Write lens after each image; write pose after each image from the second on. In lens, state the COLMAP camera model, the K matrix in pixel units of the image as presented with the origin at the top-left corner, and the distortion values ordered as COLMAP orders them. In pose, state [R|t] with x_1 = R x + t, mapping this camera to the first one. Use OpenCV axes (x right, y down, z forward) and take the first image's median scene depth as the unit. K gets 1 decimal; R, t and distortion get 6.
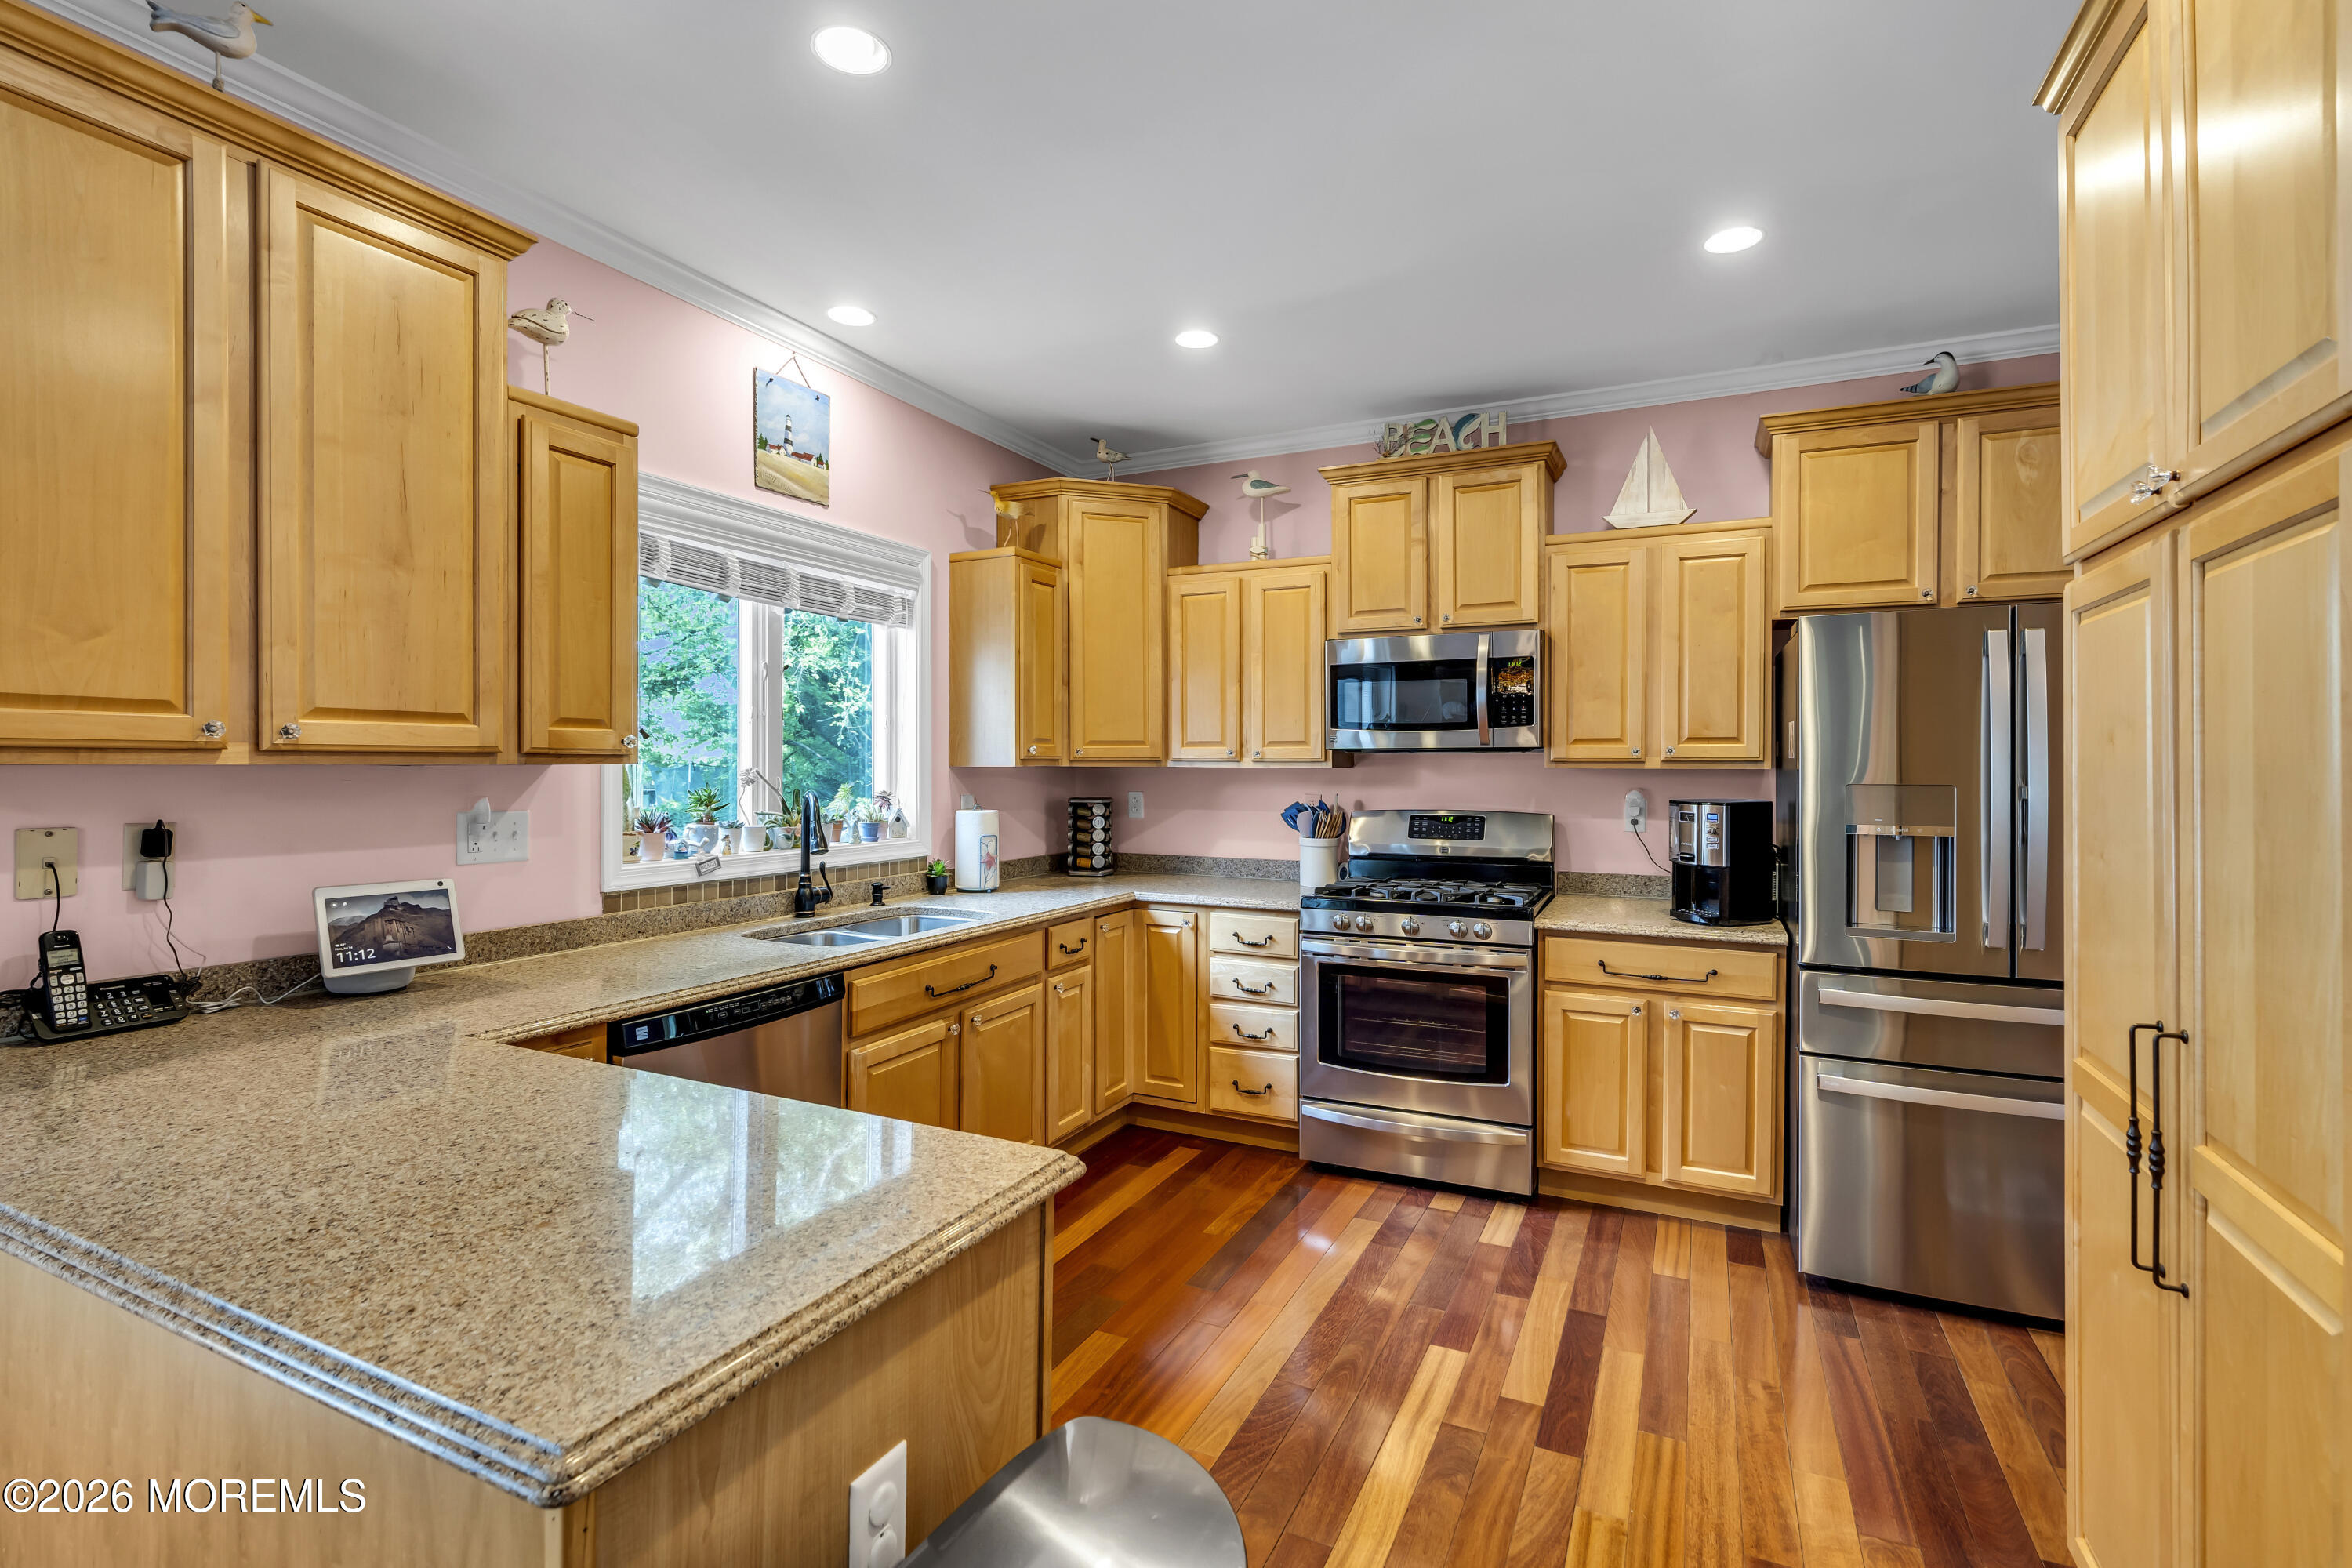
lens RADIAL K [[1081.1, 0, 1194.5], [0, 1081.1, 760.8], [0, 0, 1]] dist [-0.010905, 0.004786]
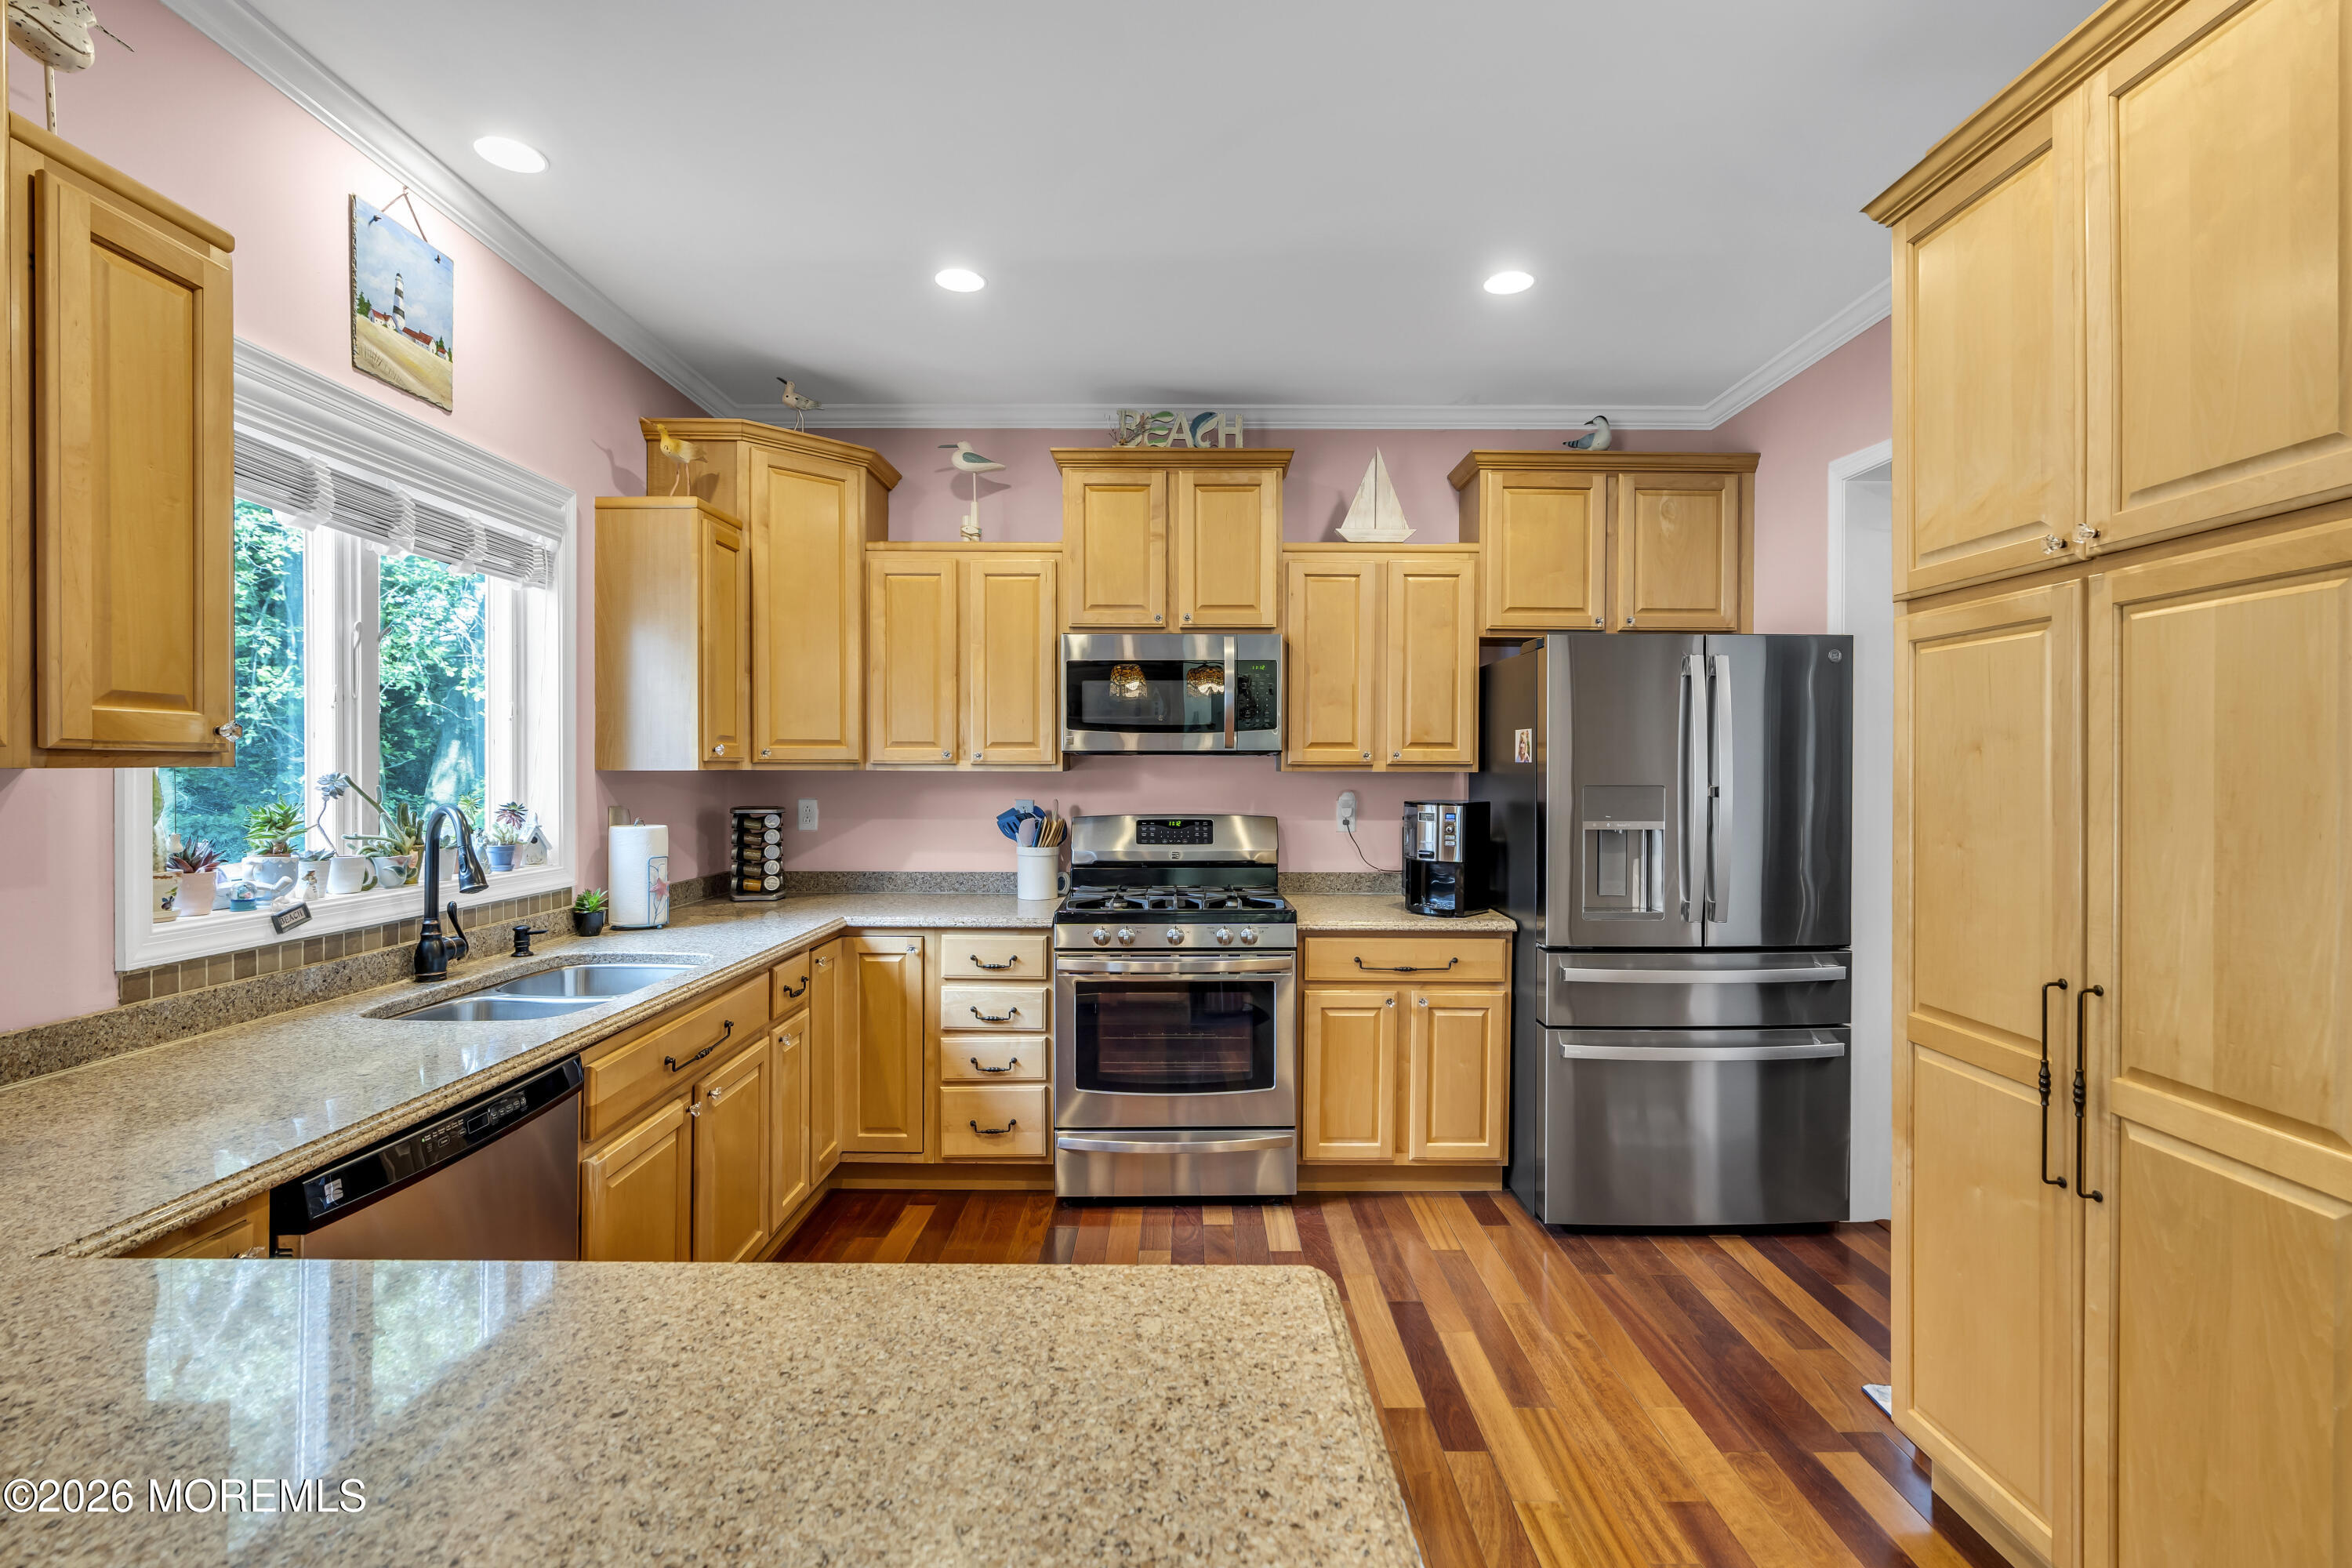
lens RADIAL K [[1081.1, 0, 1198.6], [0, 1081.1, 771.1], [0, 0, 1]] dist [-0.010905, 0.004786]
pose [[0.899821, -0.000994, 0.436258, -0.207597], [-0.002003, 0.999977, 0.006410, -0.000018], [-0.436255, -0.006642, 0.899799, 0.131538]]
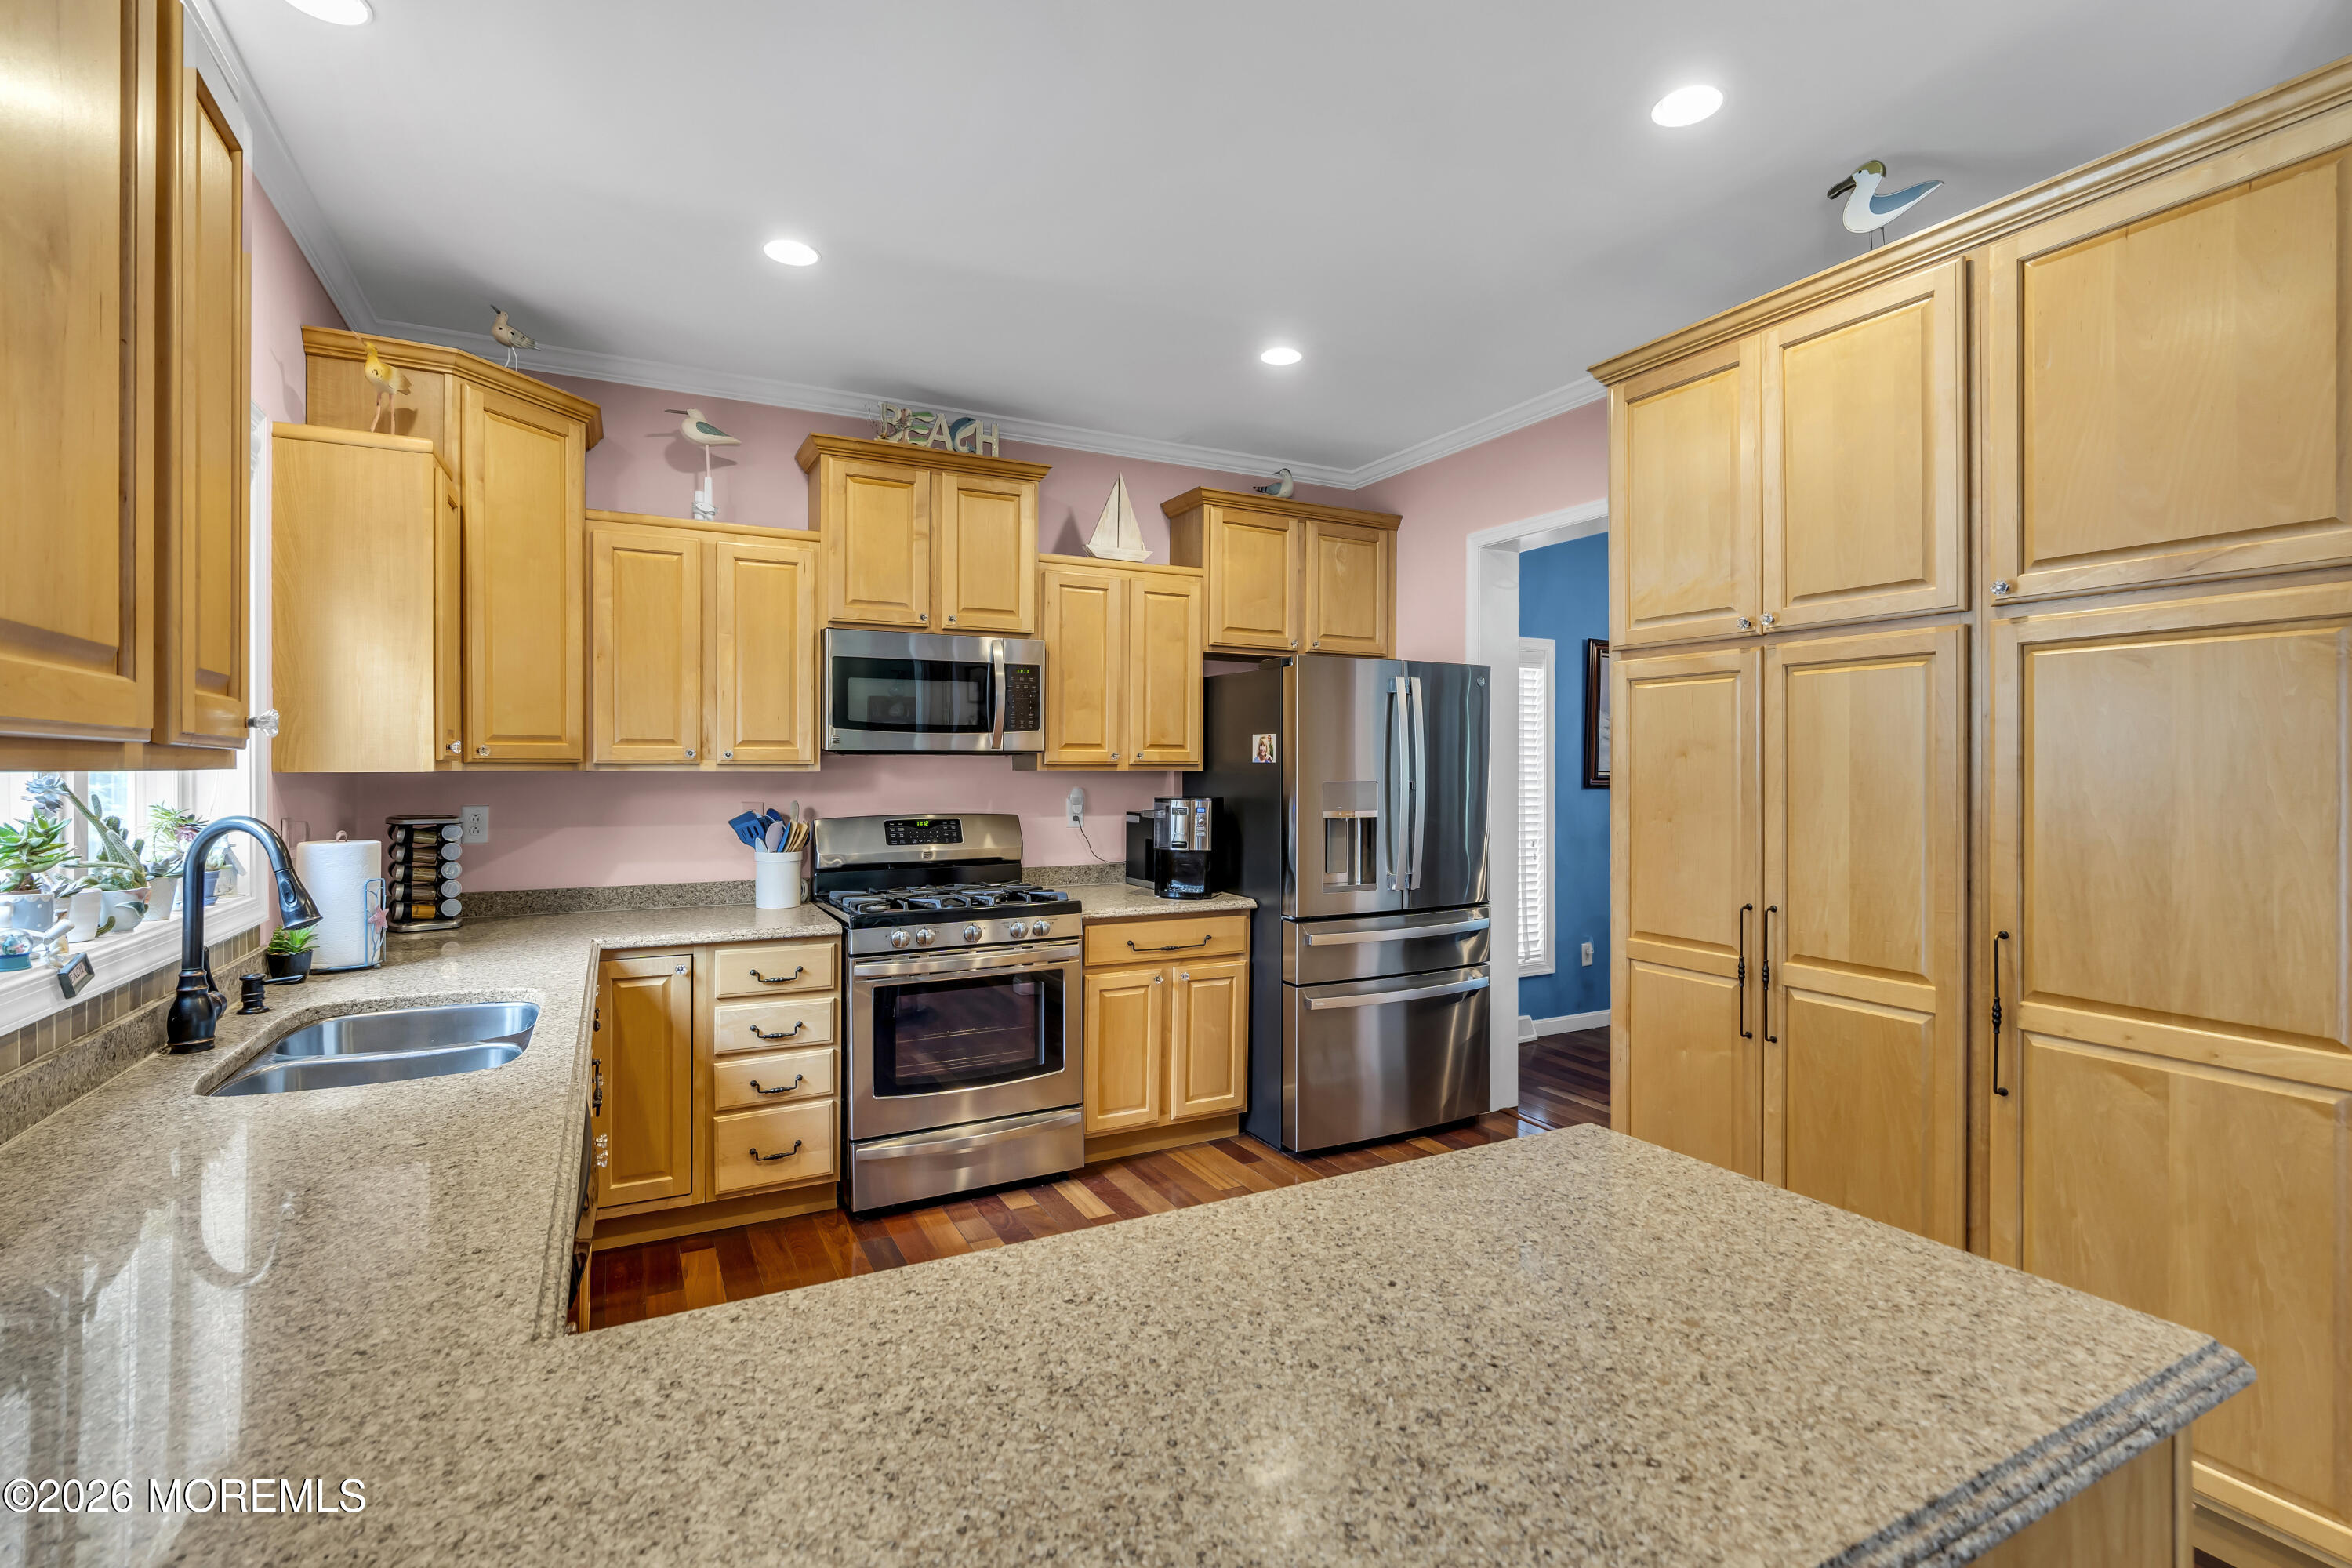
lens RADIAL K [[1081.1, 0, 1208.5], [0, 1081.1, 765.2], [0, 0, 1]] dist [-0.010905, 0.004786]
pose [[0.589815, 0.000338, 0.807538, -0.479845], [-0.002504, 0.999996, 0.001410, -0.000974], [-0.807534, -0.002853, 0.589814, 0.258988]]
